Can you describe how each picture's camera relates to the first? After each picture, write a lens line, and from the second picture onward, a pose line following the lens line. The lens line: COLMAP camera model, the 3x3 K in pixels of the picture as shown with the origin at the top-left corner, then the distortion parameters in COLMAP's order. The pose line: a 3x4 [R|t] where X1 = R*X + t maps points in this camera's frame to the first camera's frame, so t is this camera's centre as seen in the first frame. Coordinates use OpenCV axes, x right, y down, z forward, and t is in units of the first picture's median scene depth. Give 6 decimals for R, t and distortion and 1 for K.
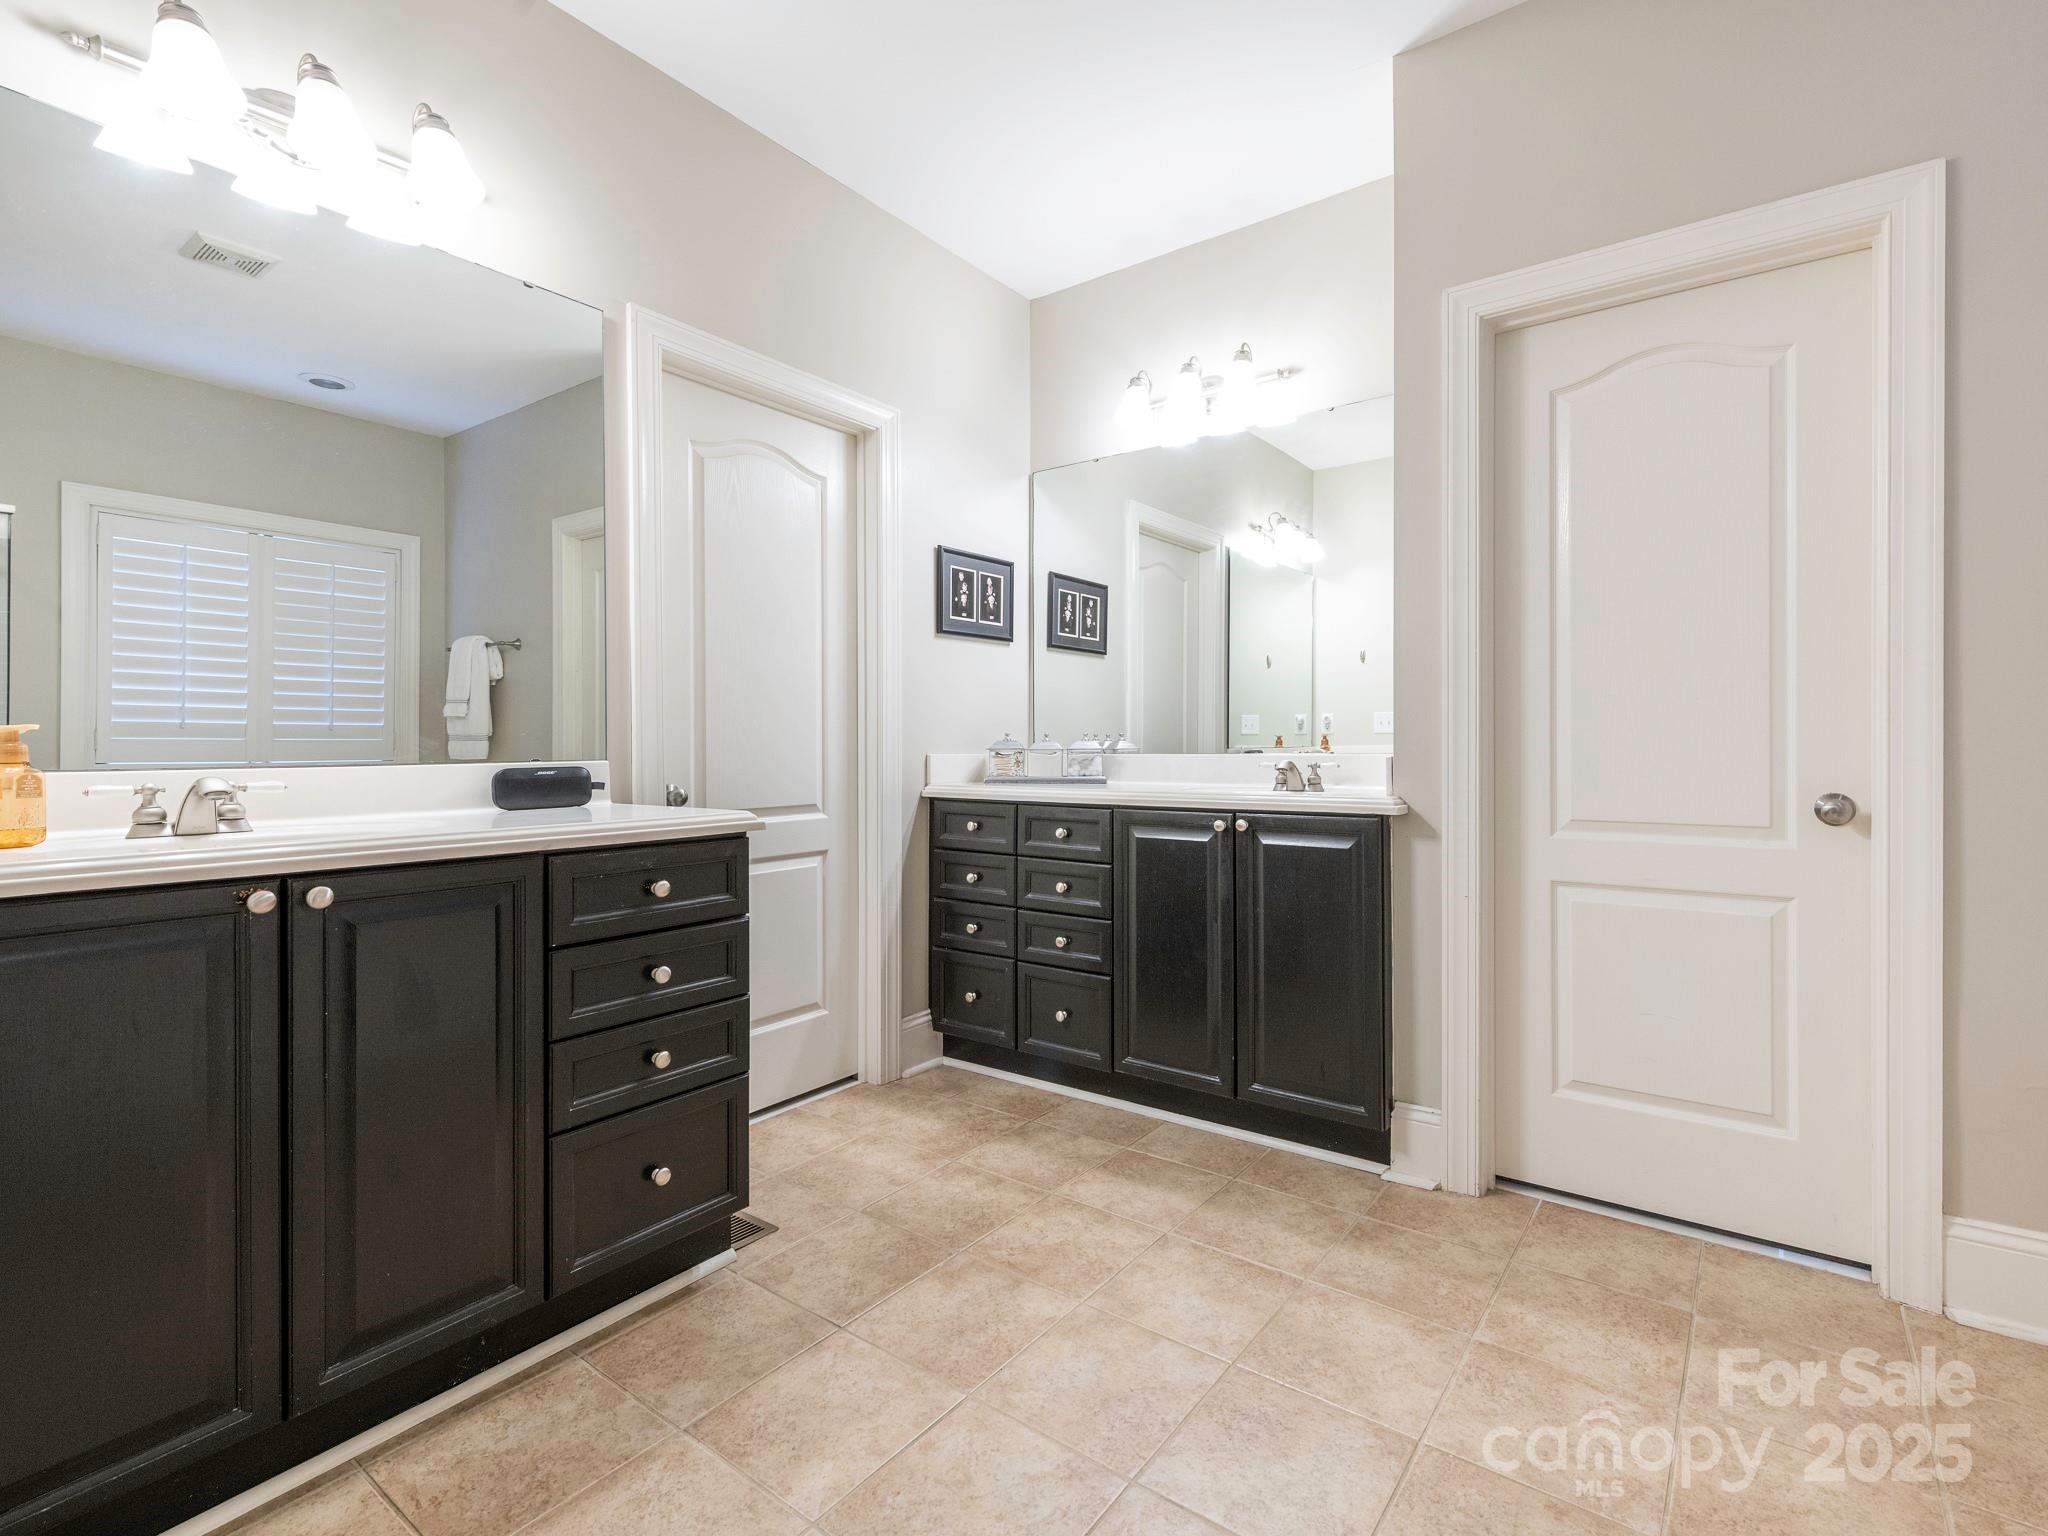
lens RADIAL K [[948.3, 0, 1109.7], [0, 948.3, 744.7], [0, 0, 1]] dist [0.003427, -0.001359]
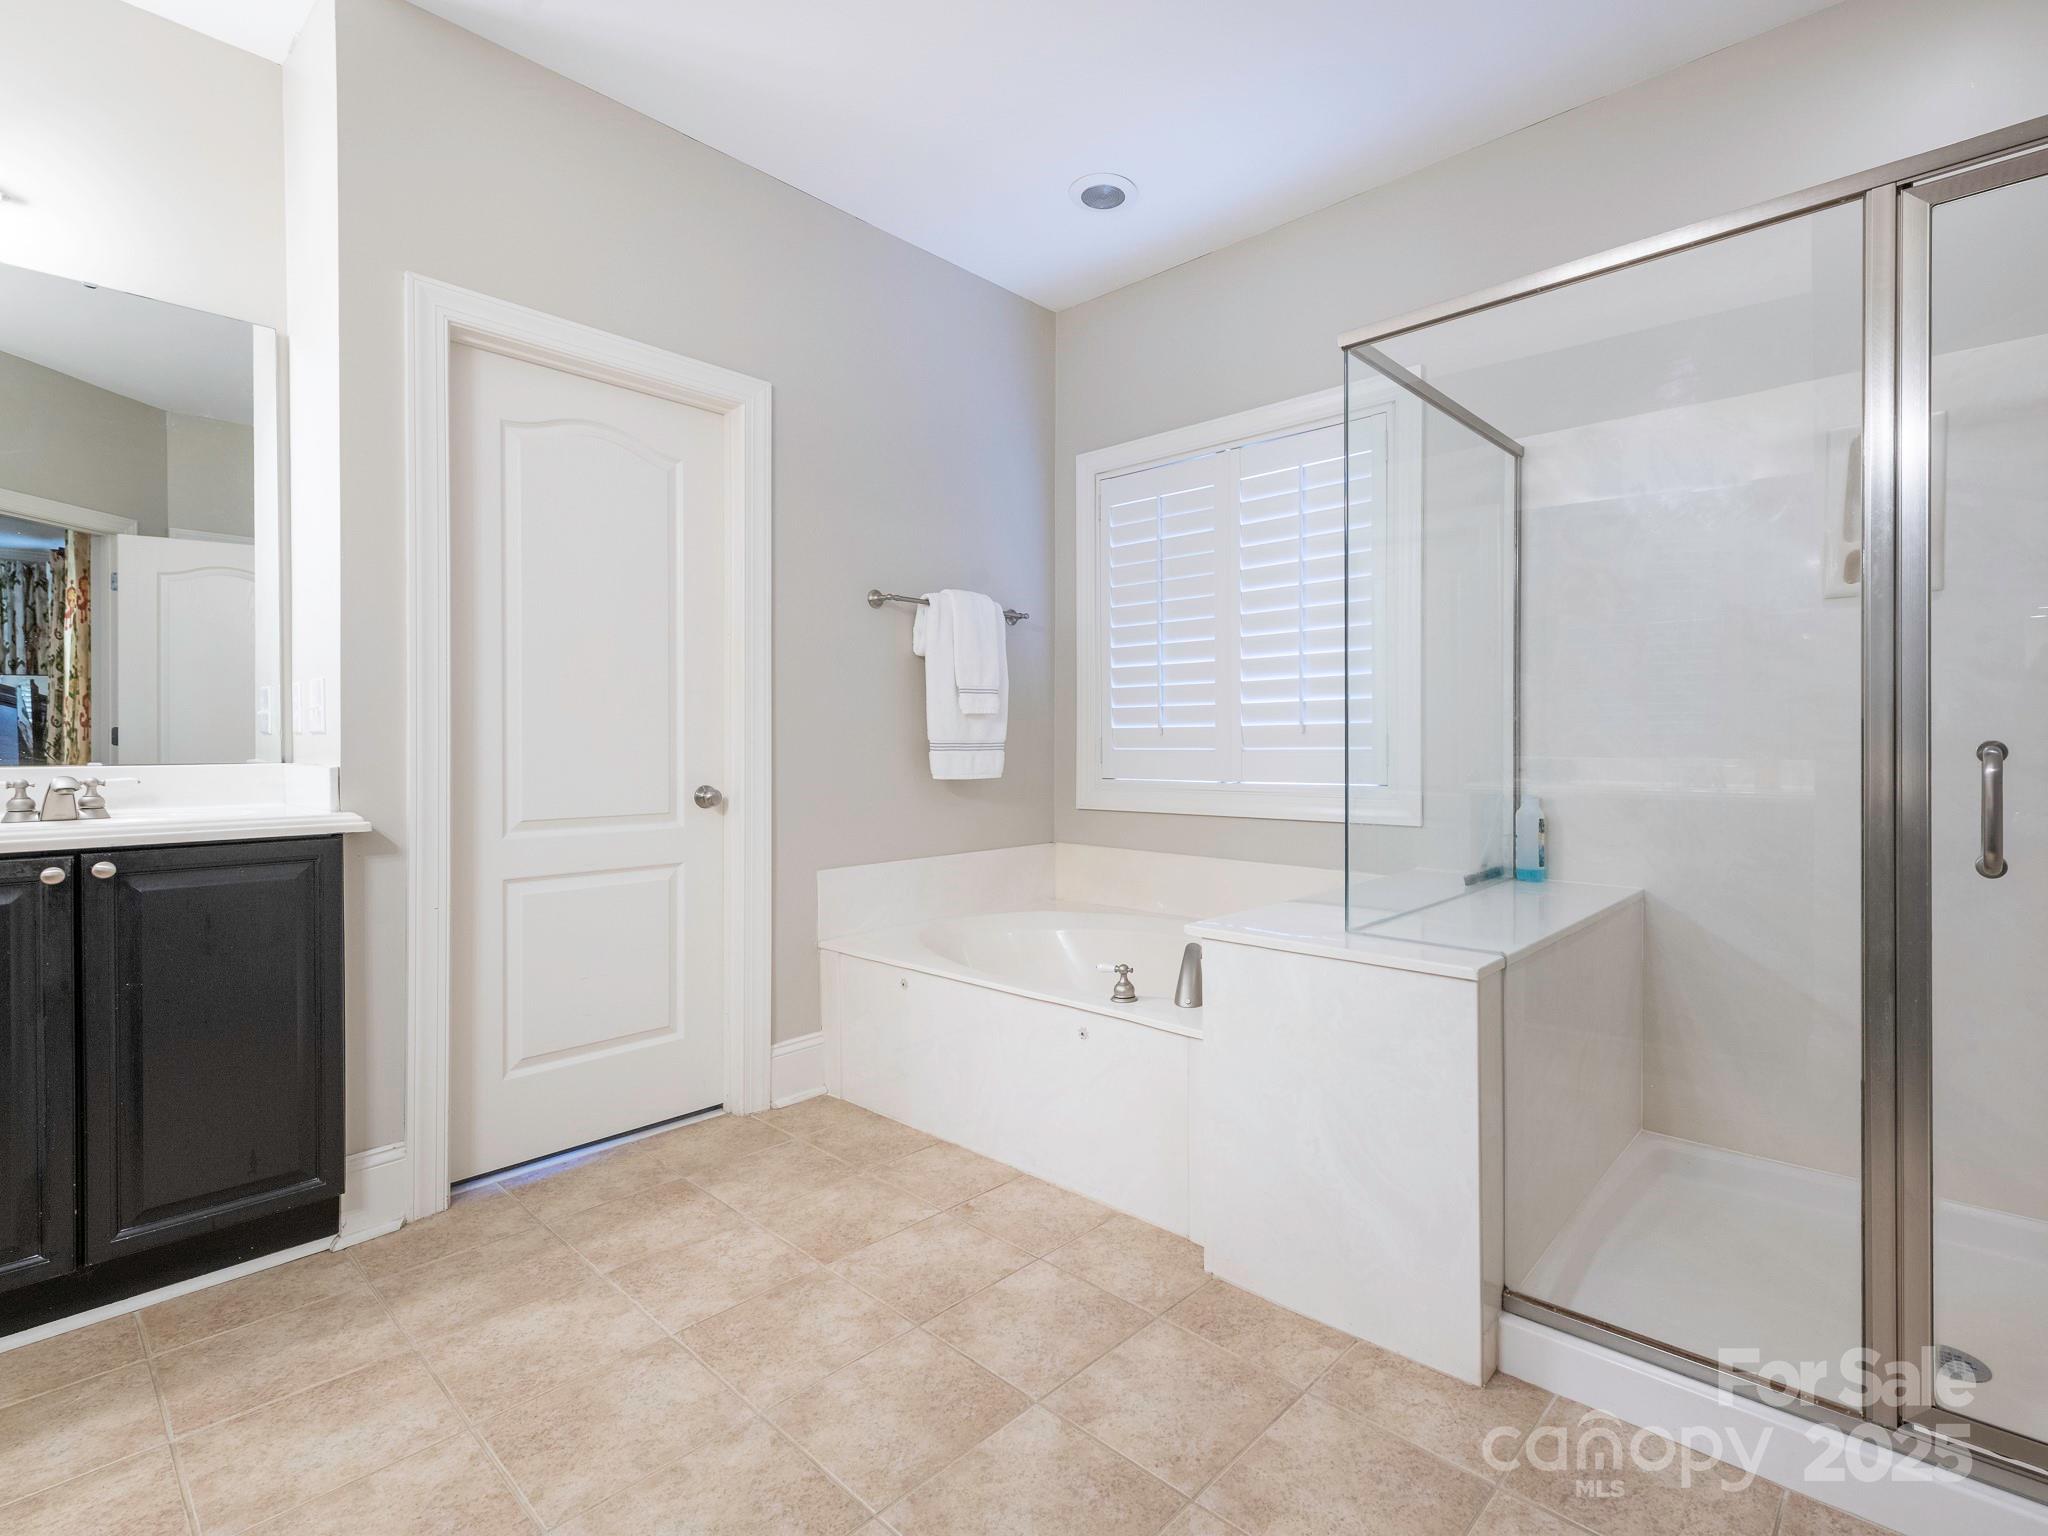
lens RADIAL K [[948.3, 0, 1109.7], [0, 948.3, 744.7], [0, 0, 1]] dist [0.003427, -0.001359]
pose [[0.120491, 0.000699, 0.992714, -0.581620], [-0.001822, 0.999998, -0.000483, -0.010654], [-0.992713, -0.001751, 0.120492, 0.220783]]
